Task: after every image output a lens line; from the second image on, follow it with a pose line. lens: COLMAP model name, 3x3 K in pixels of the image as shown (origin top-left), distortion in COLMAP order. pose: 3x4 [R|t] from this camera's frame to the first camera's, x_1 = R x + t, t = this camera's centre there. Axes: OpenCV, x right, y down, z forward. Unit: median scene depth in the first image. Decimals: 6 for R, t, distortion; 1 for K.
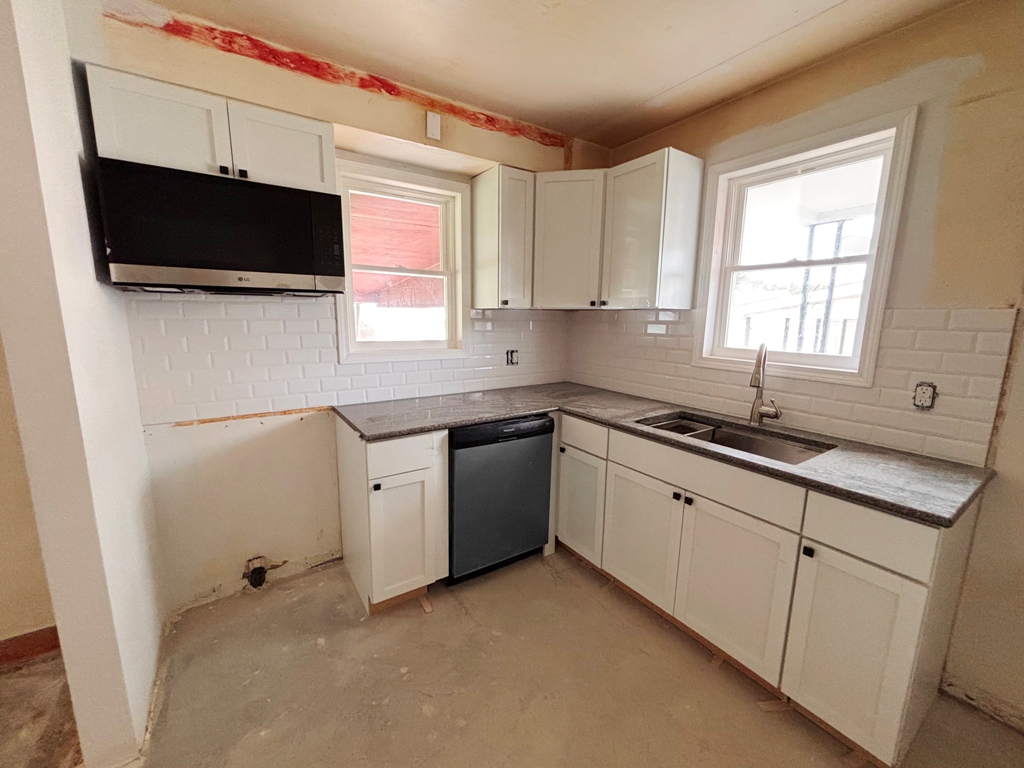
lens RADIAL K [[412.3, 0, 517.1], [0, 412.3, 383.7], [0, 0, 1]] dist [-0.003099, 0.002680]
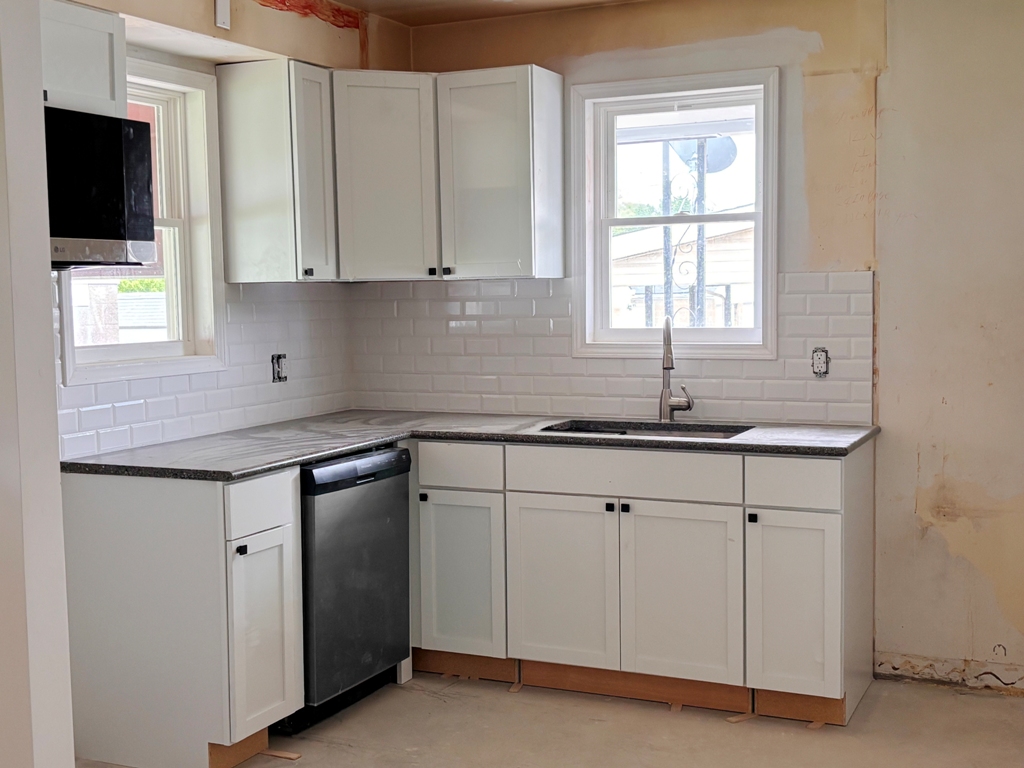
lens RADIAL K [[1308.4, 0, 511.1], [0, 1308.4, 387.3], [0, 0, 1]] dist [0.100134, 0.000000]
pose [[0.854867, -0.066670, 0.514546, -0.933338], [0.112608, 0.991912, -0.058565, 0.144404], [-0.506480, 0.108007, 0.855460, -0.966553]]
